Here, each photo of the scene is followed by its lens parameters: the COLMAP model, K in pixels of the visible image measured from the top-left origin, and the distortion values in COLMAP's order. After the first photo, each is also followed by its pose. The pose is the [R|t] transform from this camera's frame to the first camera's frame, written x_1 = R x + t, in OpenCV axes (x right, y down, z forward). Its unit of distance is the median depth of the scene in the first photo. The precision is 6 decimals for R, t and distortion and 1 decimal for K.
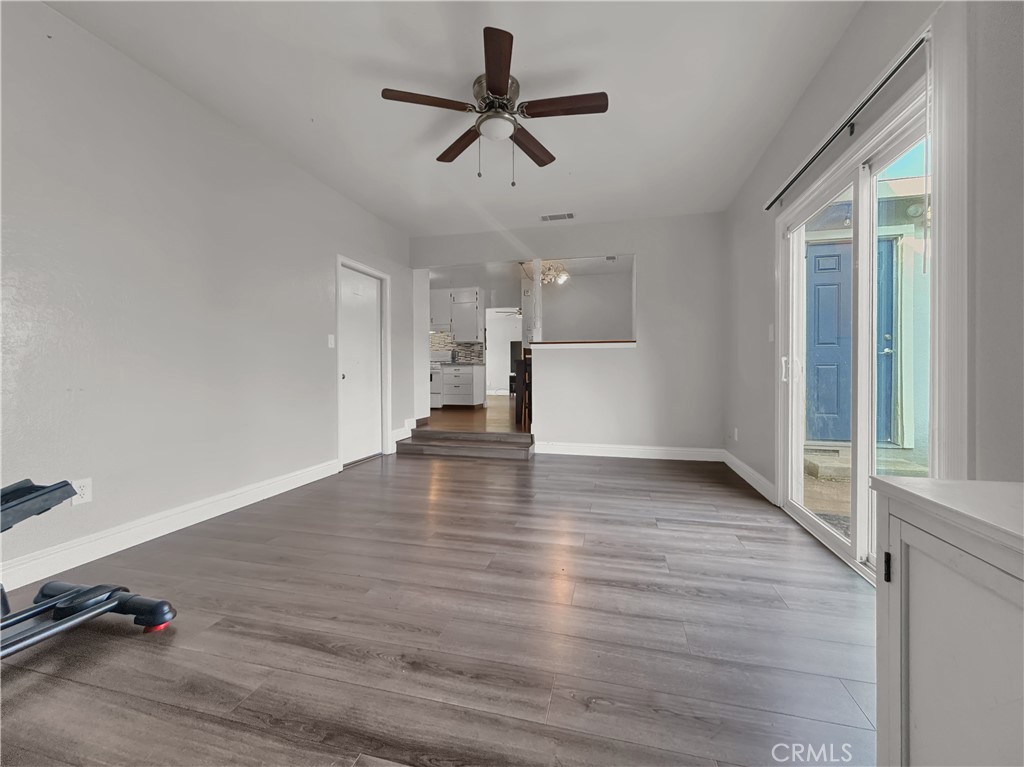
lens RADIAL K [[416.1, 0, 512.0], [0, 416.1, 383.5], [0, 0, 1]] dist [0.000011, -0.000121]
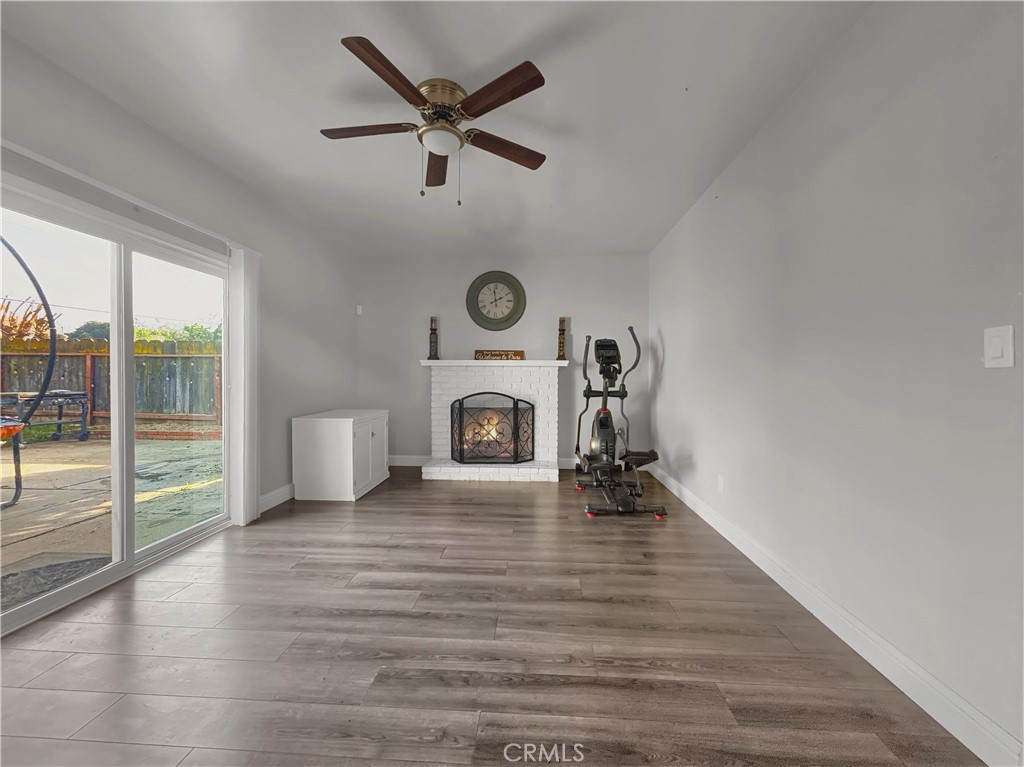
lens RADIAL K [[416.1, 0, 512.0], [0, 416.1, 383.5], [0, 0, 1]] dist [0.000011, -0.000121]
pose [[-0.983488, -0.000397, -0.180974, -0.025863], [-0.007456, 0.999237, 0.038326, -0.137667], [0.180821, 0.039042, -0.982741, 2.110772]]
